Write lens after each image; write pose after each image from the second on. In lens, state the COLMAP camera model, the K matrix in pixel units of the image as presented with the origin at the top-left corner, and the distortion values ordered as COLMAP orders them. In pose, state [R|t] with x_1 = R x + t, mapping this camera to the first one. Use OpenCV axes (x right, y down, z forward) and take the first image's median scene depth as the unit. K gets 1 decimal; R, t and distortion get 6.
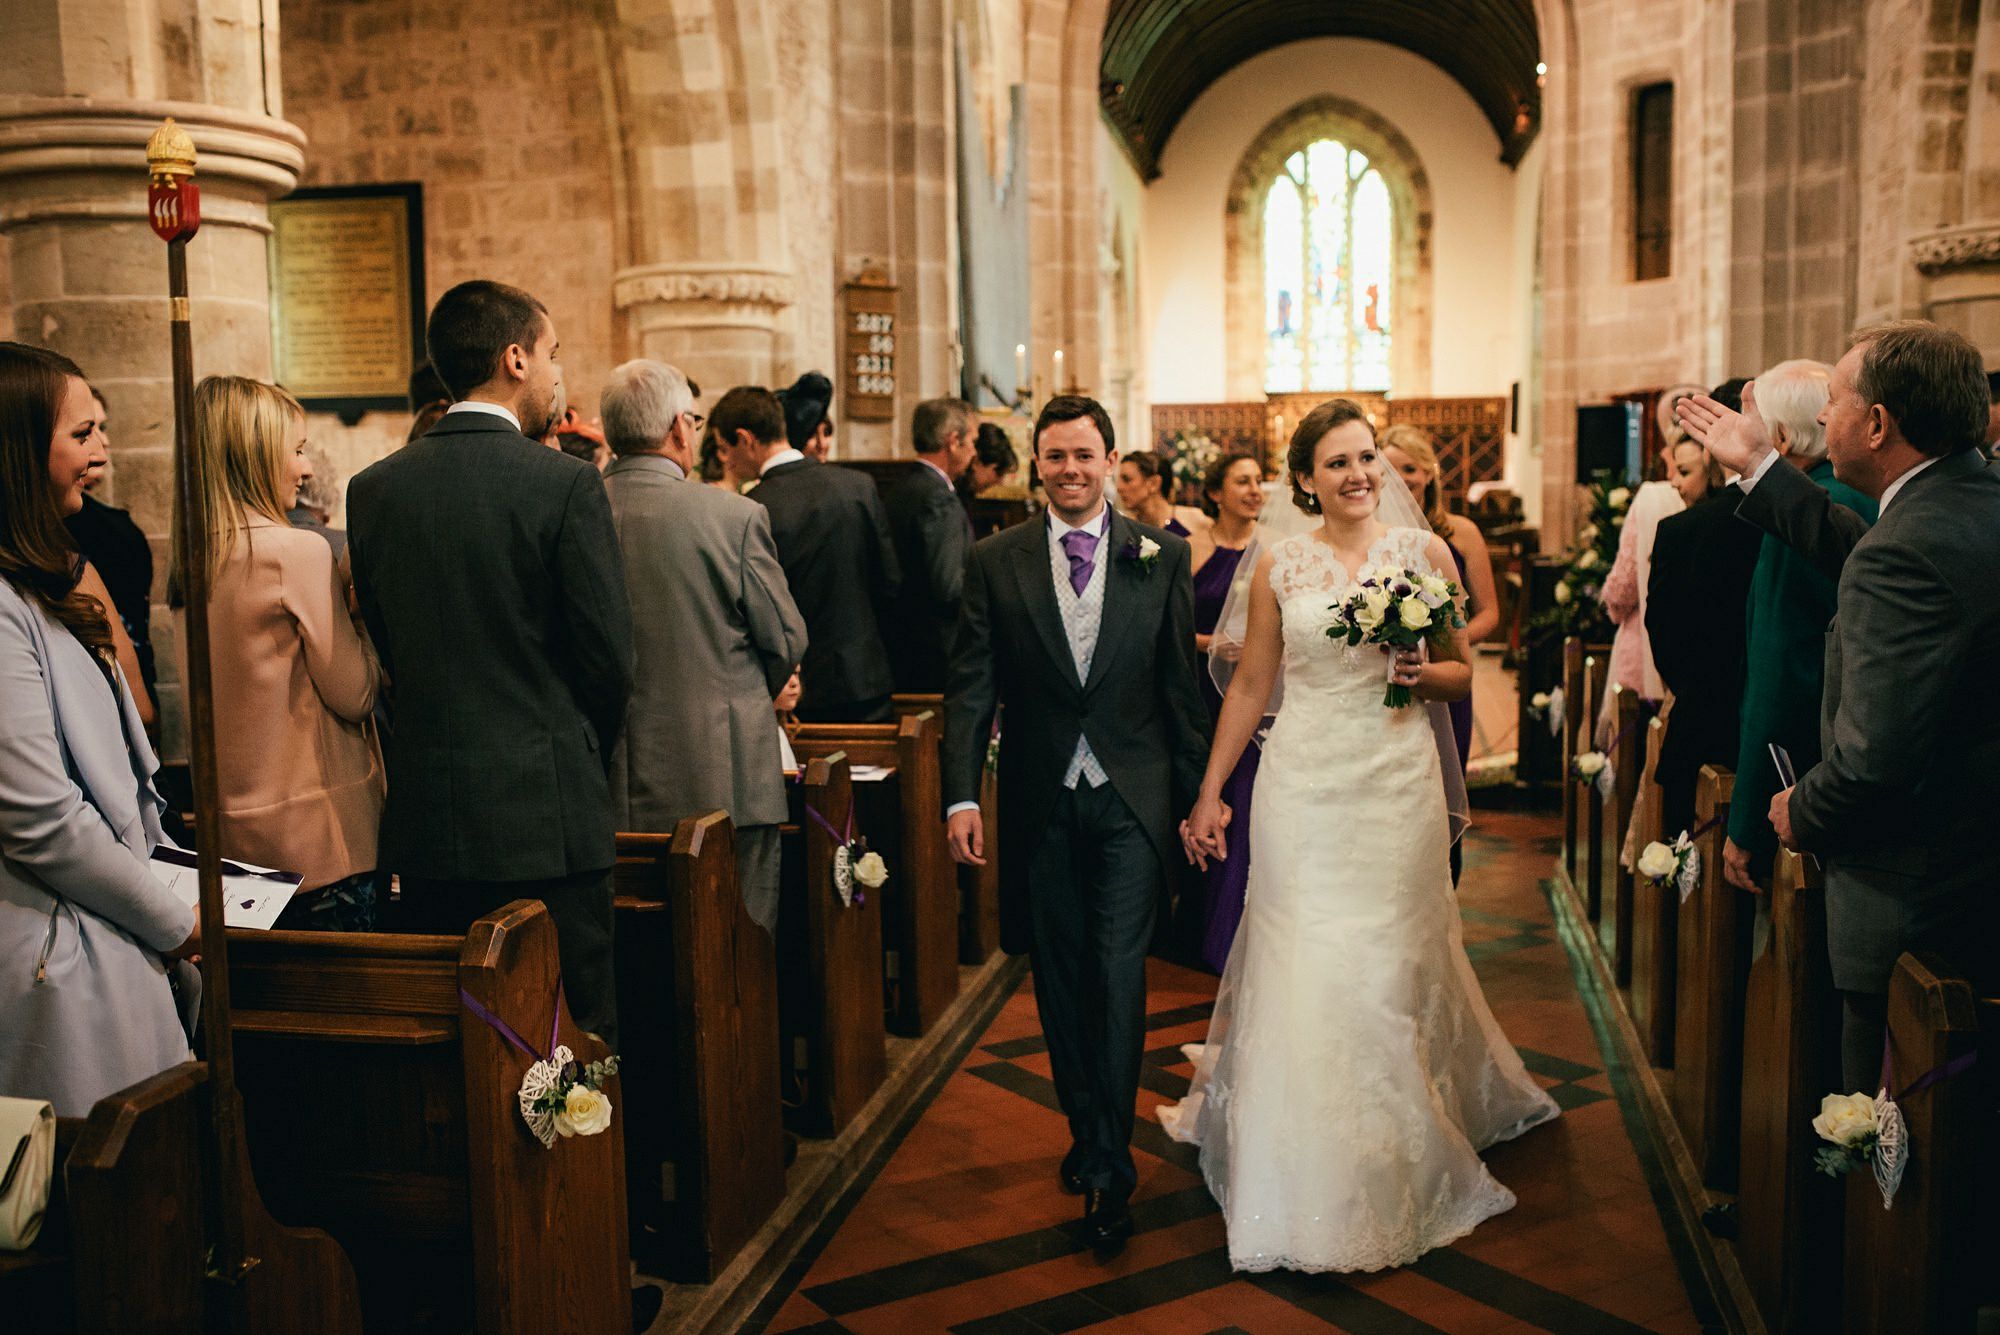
lens RADIAL K [[2050.2, 0, 1000.0], [0, 2050.2, 667.5], [0, 0, 1]] dist [-0.017229, 0.000807]
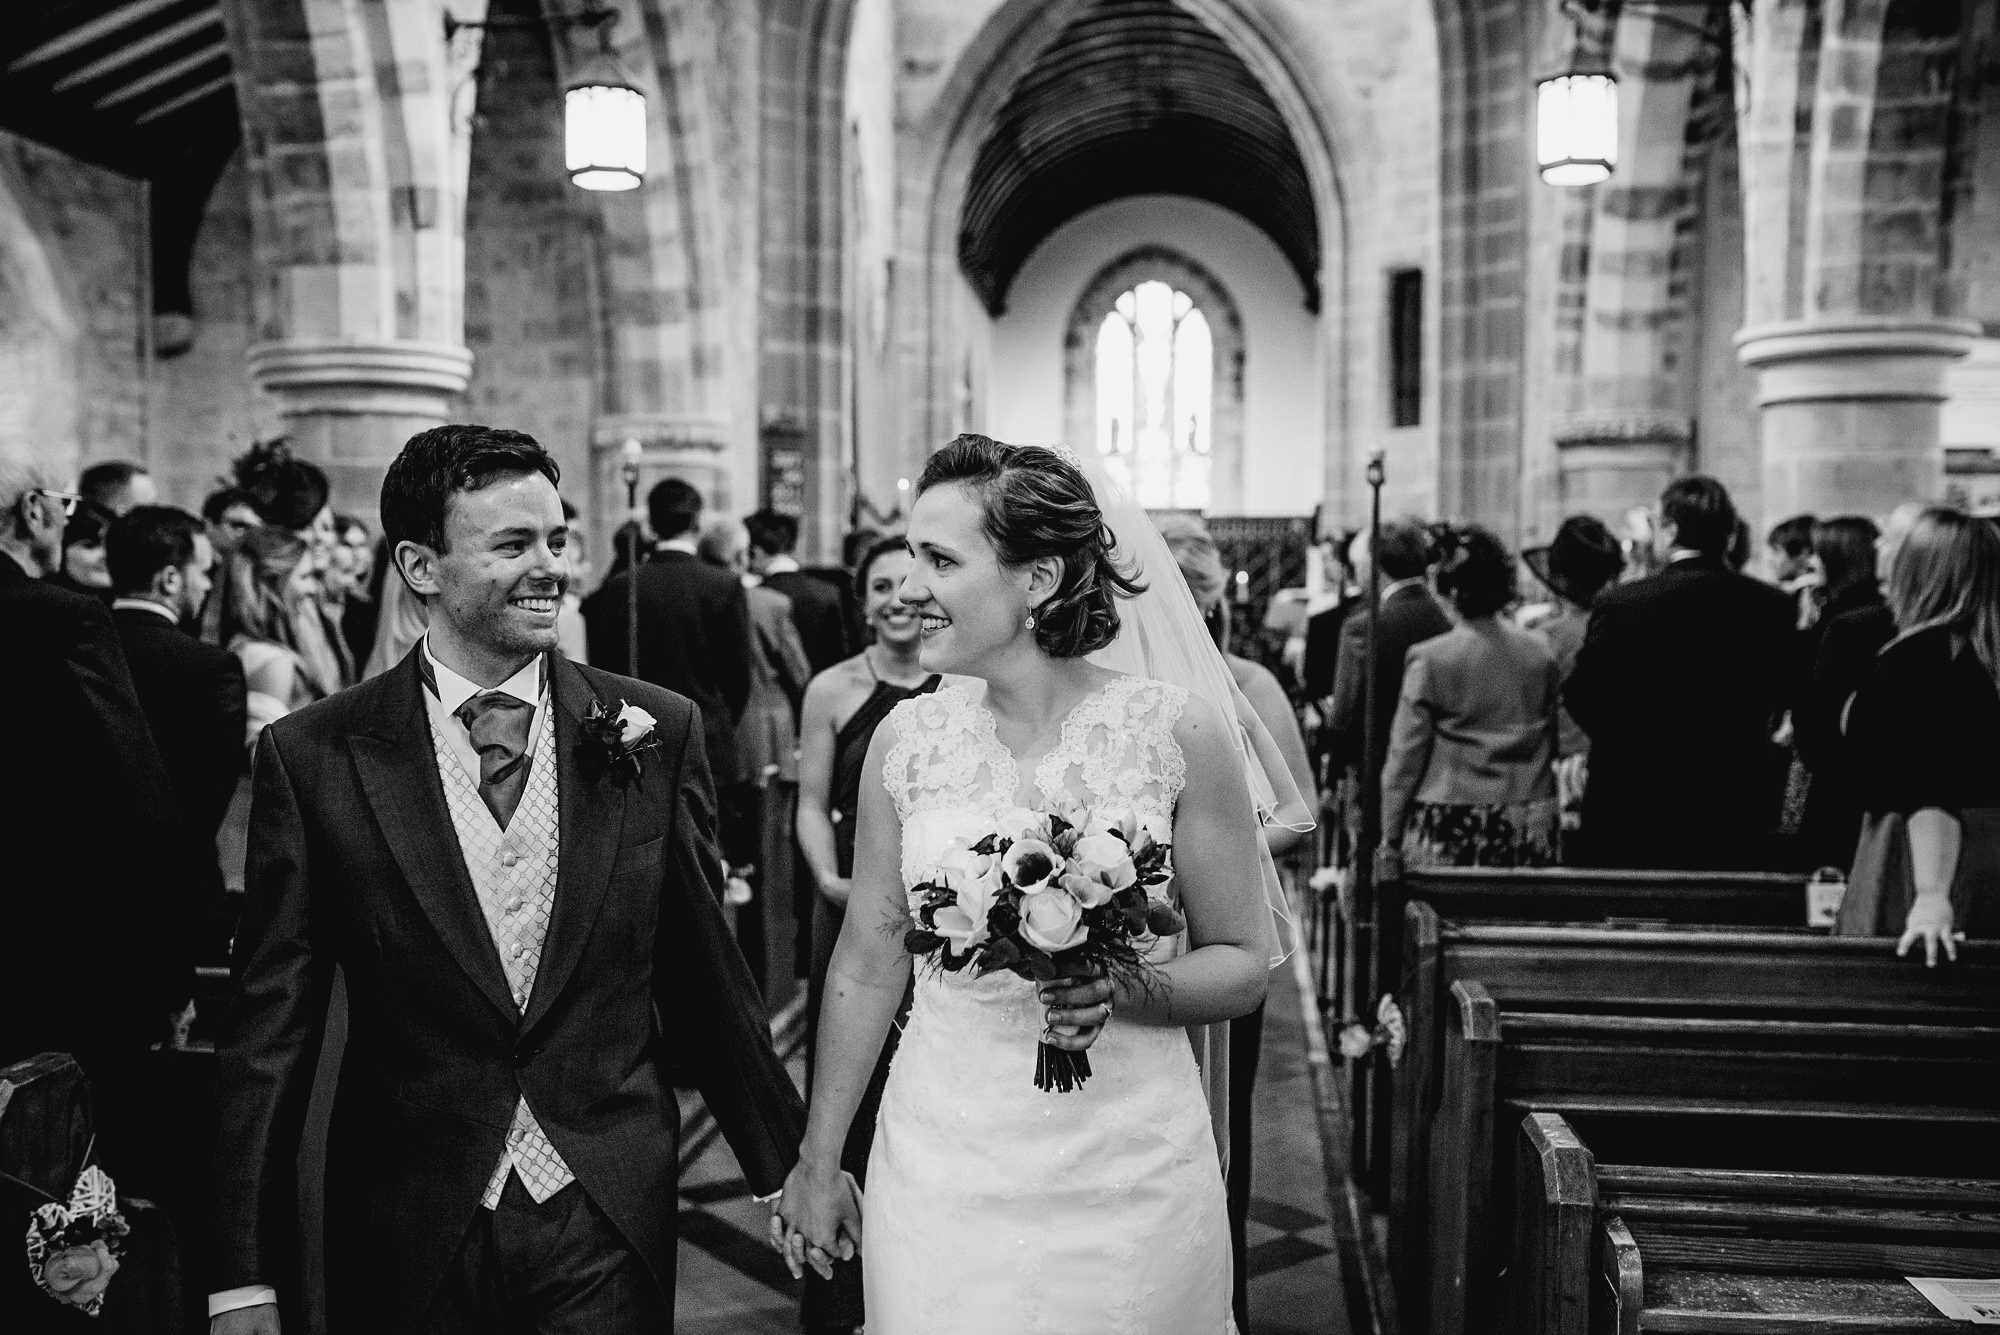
lens RADIAL K [[2009.2, 0, 1000.0], [0, 2009.2, 667.5], [0, 0, 1]] dist [0.004438, 0.000014]
pose [[0.996800, 0.014533, 0.078606, -0.025183], [-0.010721, 0.998756, -0.048696, 0.021620], [-0.079216, 0.047698, 0.995716, -0.254868]]
